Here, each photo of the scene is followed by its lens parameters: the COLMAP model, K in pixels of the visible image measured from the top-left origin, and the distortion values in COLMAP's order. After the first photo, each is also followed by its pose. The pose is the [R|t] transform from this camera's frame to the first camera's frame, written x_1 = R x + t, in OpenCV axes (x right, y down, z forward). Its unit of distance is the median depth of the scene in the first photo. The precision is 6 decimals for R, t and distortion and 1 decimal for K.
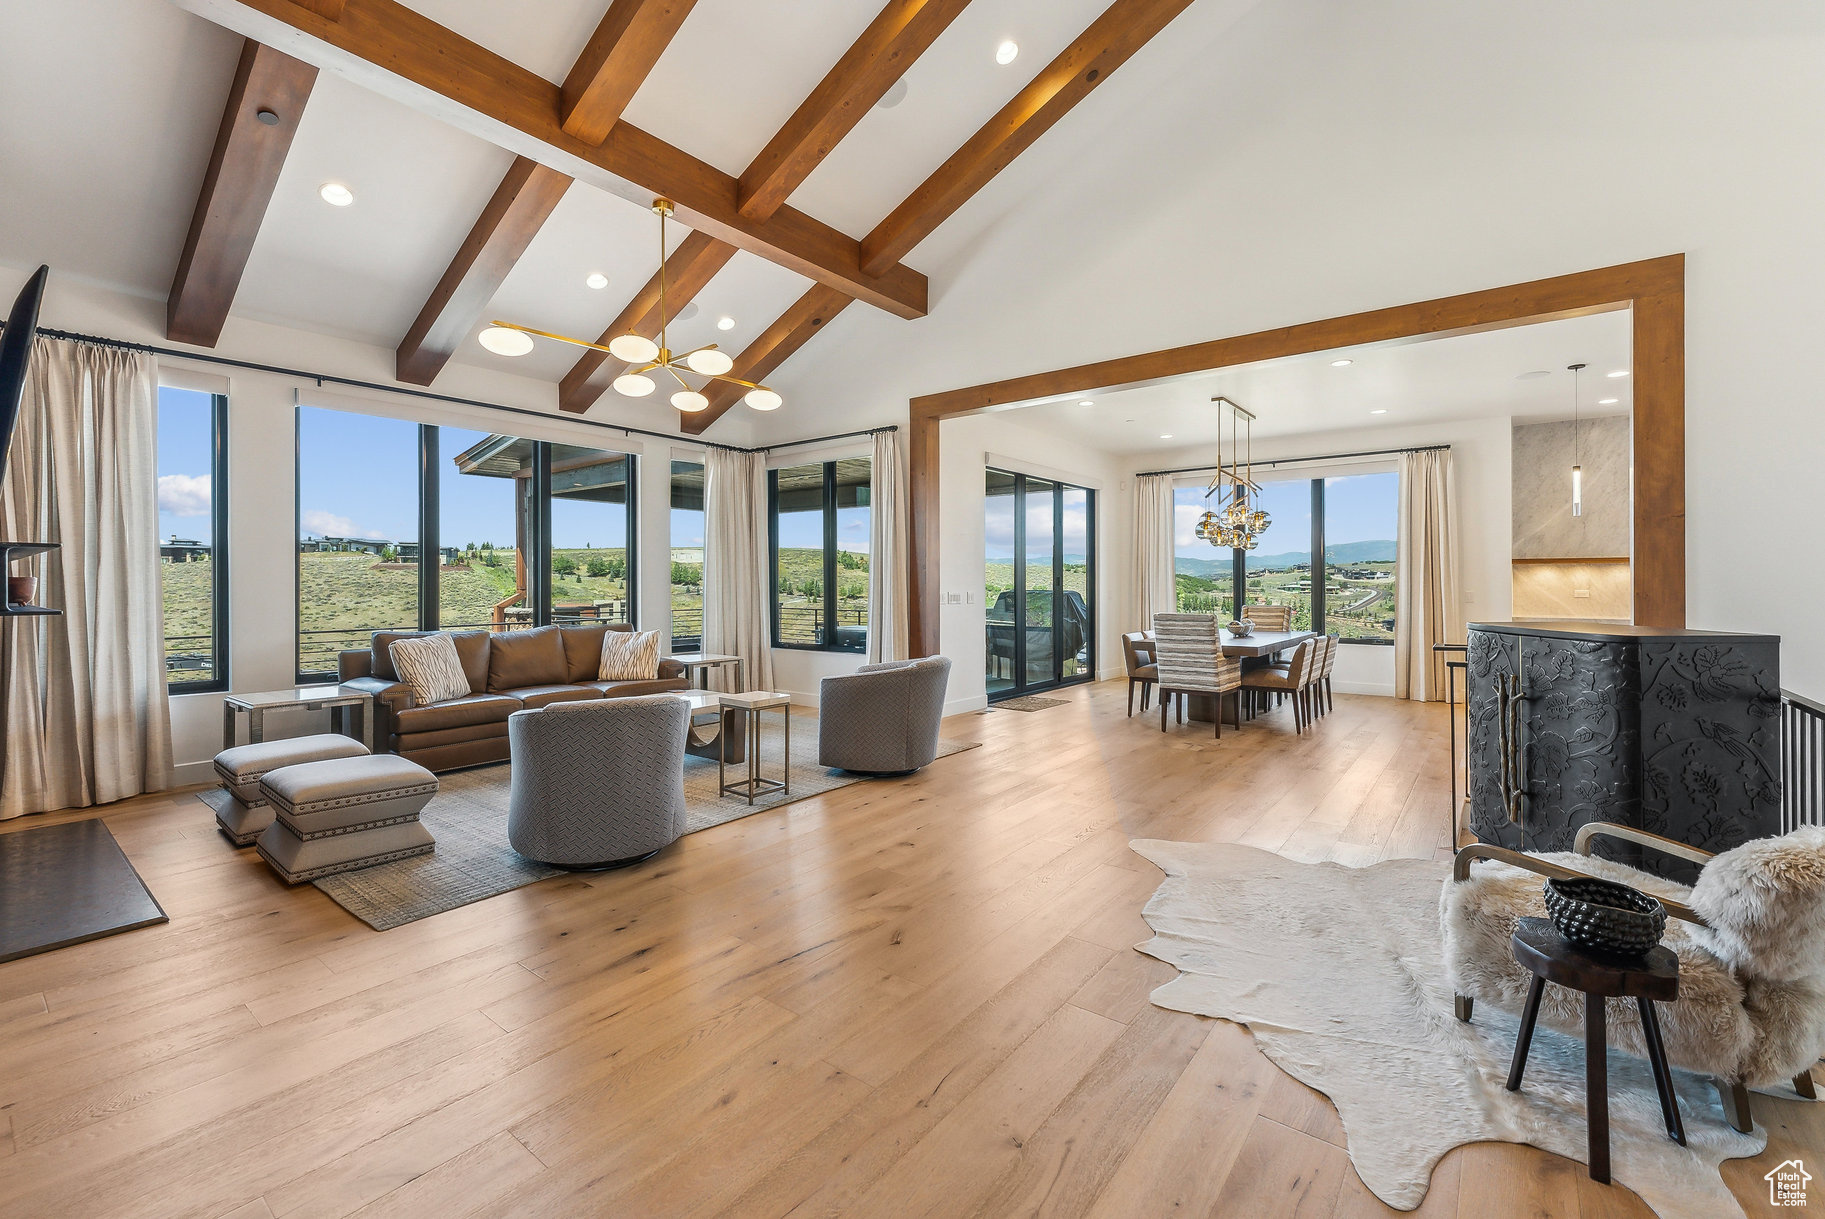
lens RADIAL K [[766.5, 0, 918.1], [0, 766.5, 581.3], [0, 0, 1]] dist [0.001660, -0.000053]
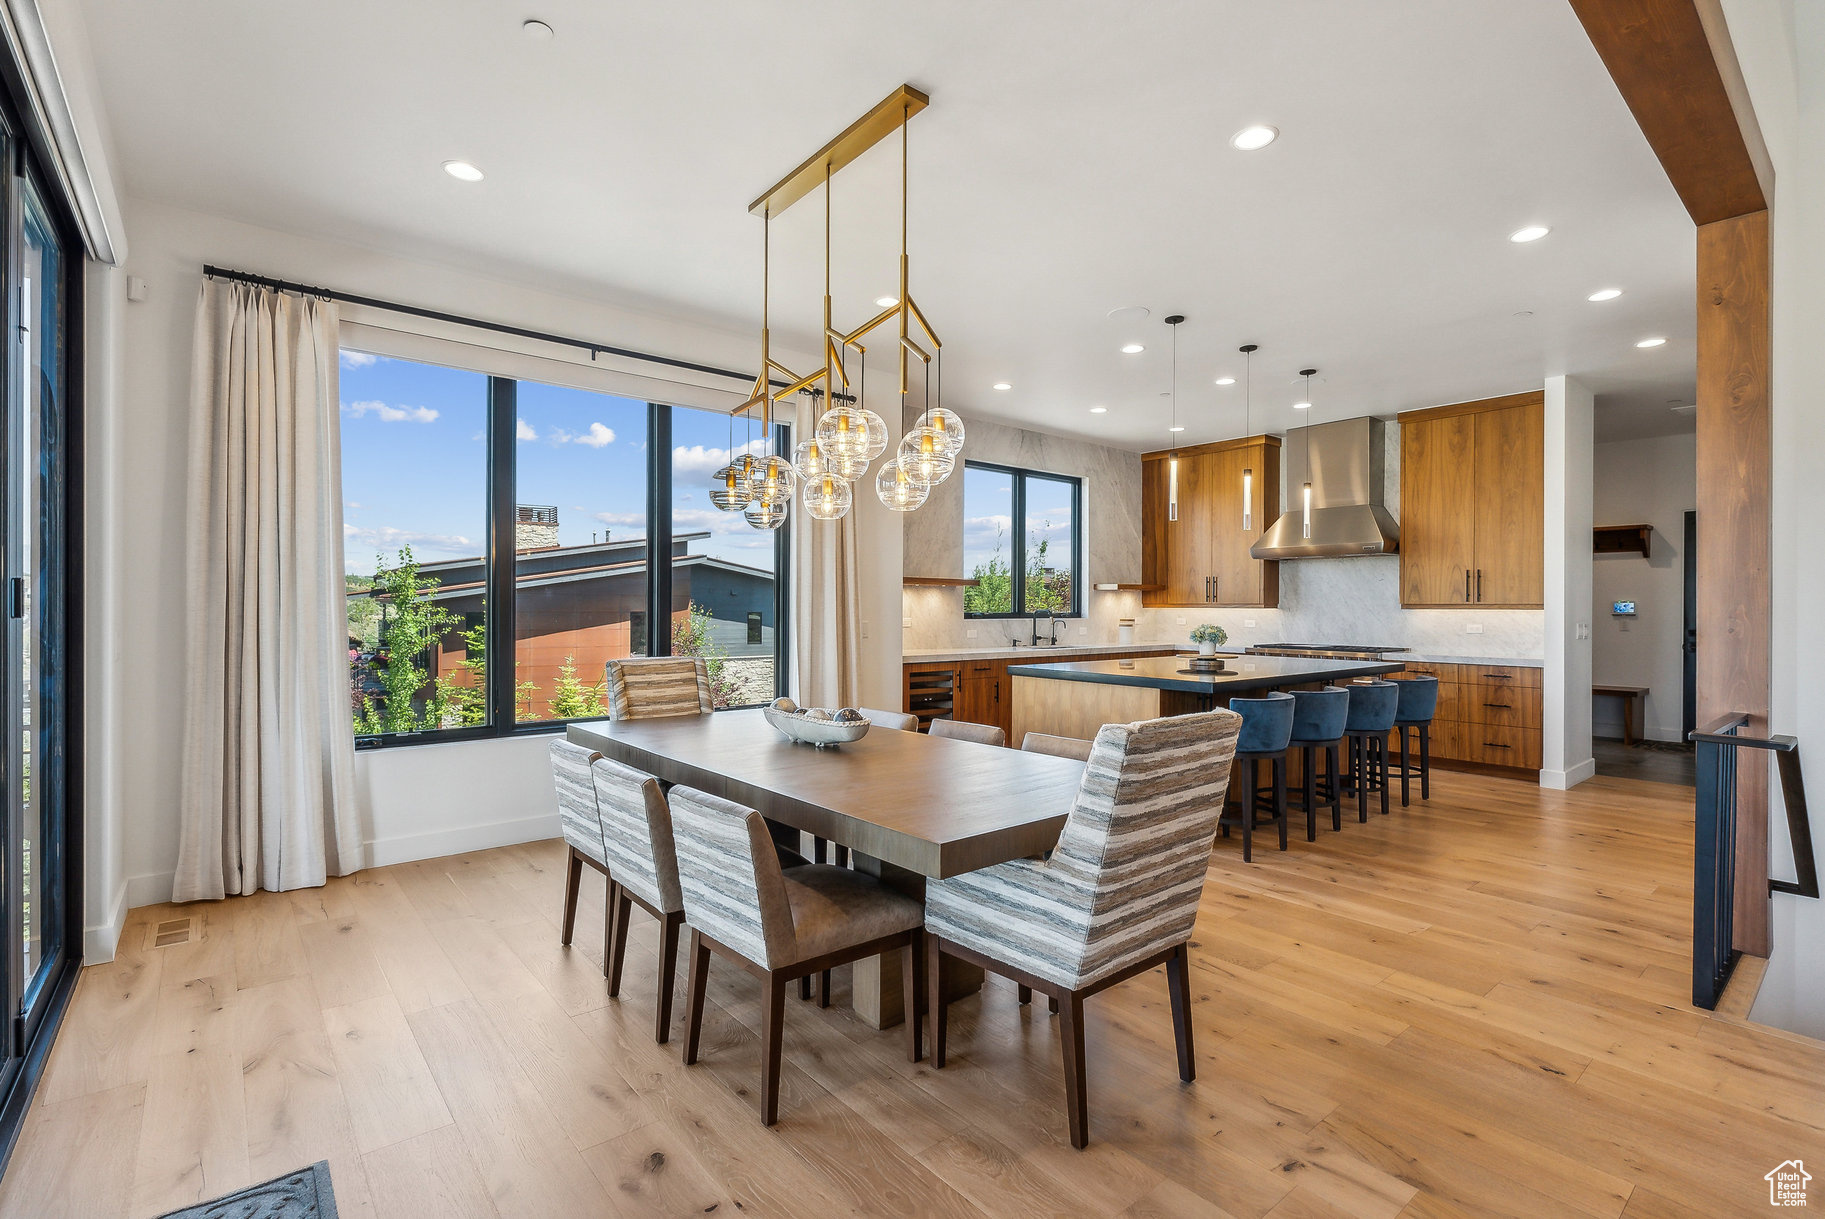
lens RADIAL K [[837.9, 0, 909.4], [0, 837.9, 611.3], [0, 0, 1]] dist [-0.001243, -0.000158]
pose [[0.218850, -0.002030, 0.975756, 0.009711], [-0.007718, 0.999963, 0.003811, 0.001288], [-0.975728, -0.008365, 0.218826, 0.833542]]
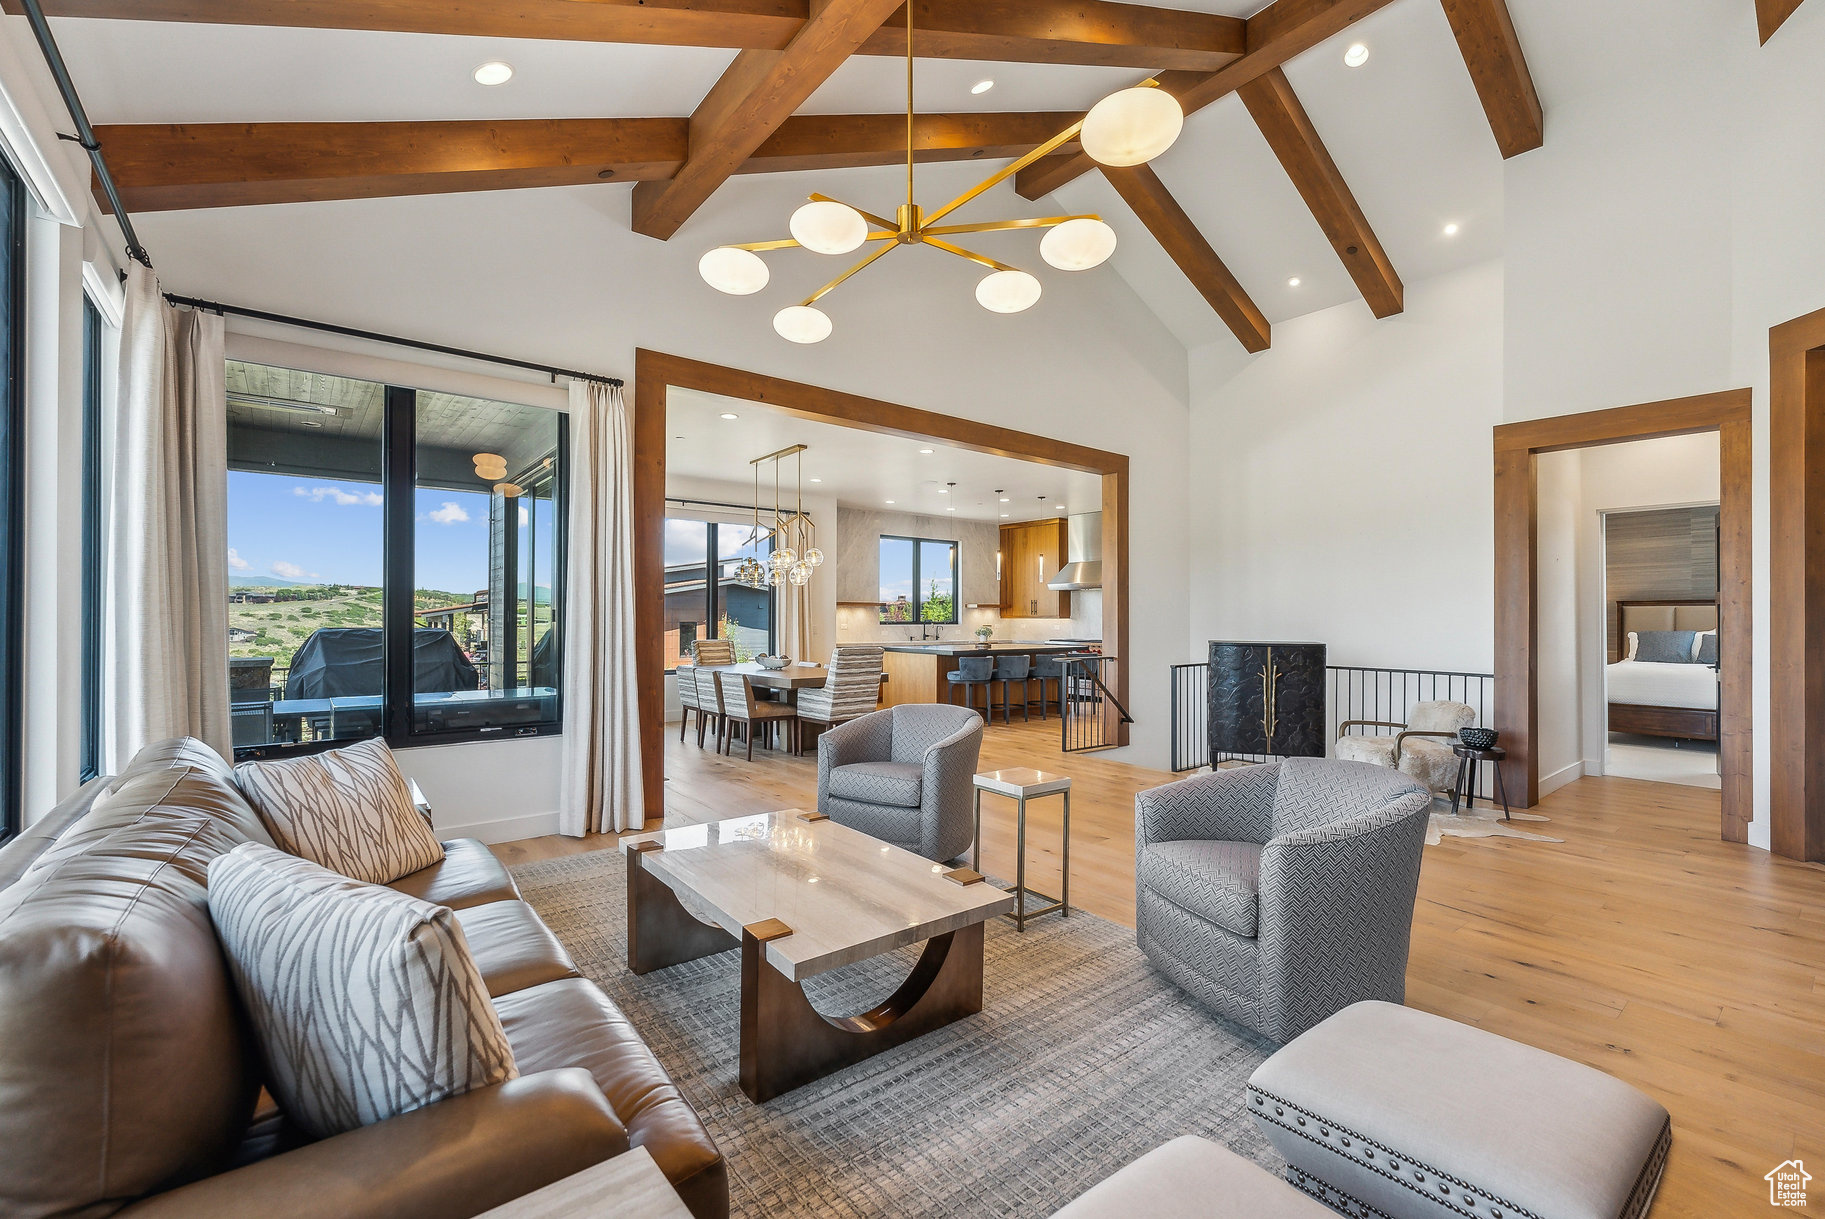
lens RADIAL K [[776.8, 0, 912.5], [0, 776.8, 609.5], [0, 0, 1]] dist [-0.000817, -0.000079]
pose [[0.235987, 0.013114, 0.971668, -0.561085], [-0.006959, 0.999906, -0.011805, 0.000474], [-0.971731, -0.003976, 0.236056, 0.543342]]
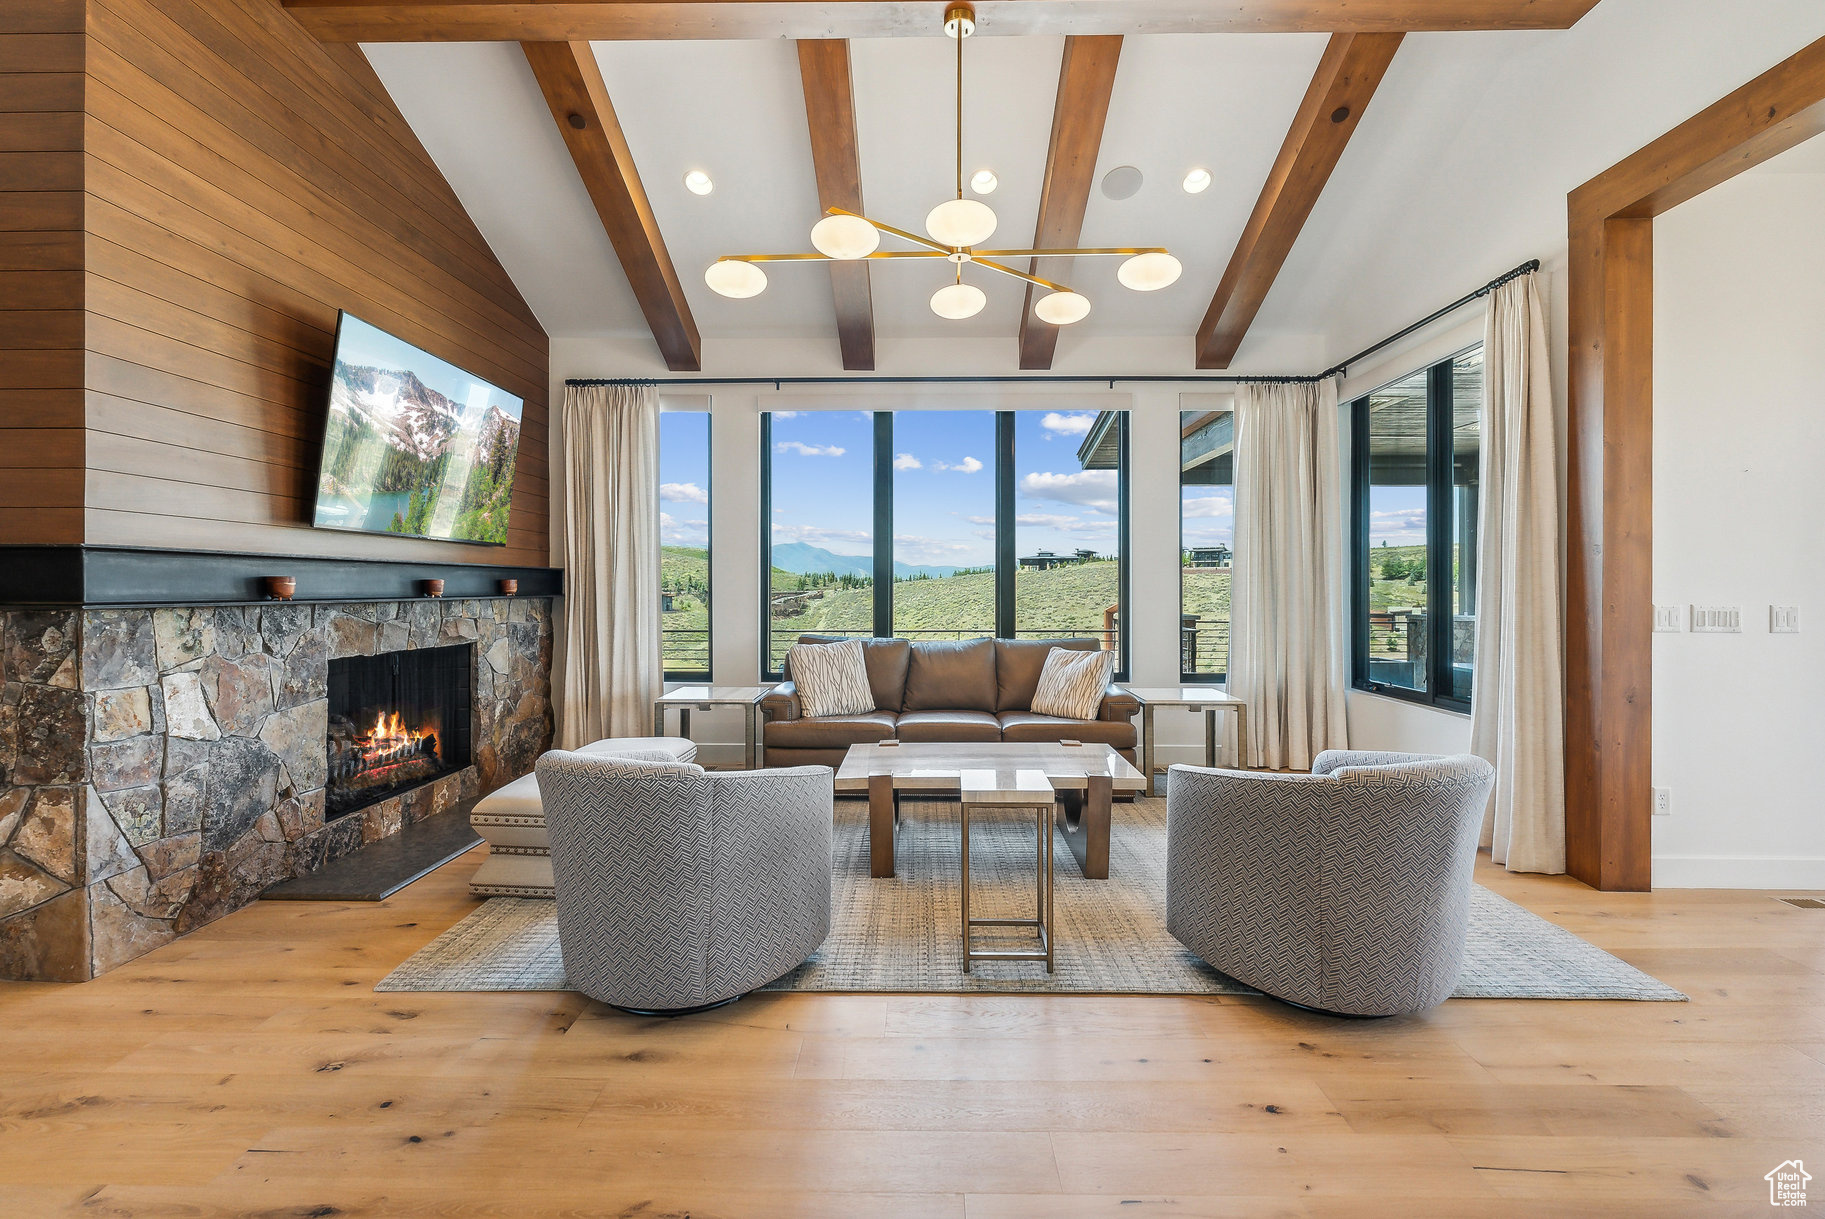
lens RADIAL K [[827.5, 0, 915.1], [0, 827.5, 587.9], [0, 0, 1]] dist [-0.000480, -0.000141]
pose [[0.600976, 0.002954, -0.799262, 0.140310], [-0.000153, 0.999994, 0.003581, 0.002579], [0.799267, -0.002030, 0.600972, 0.337130]]
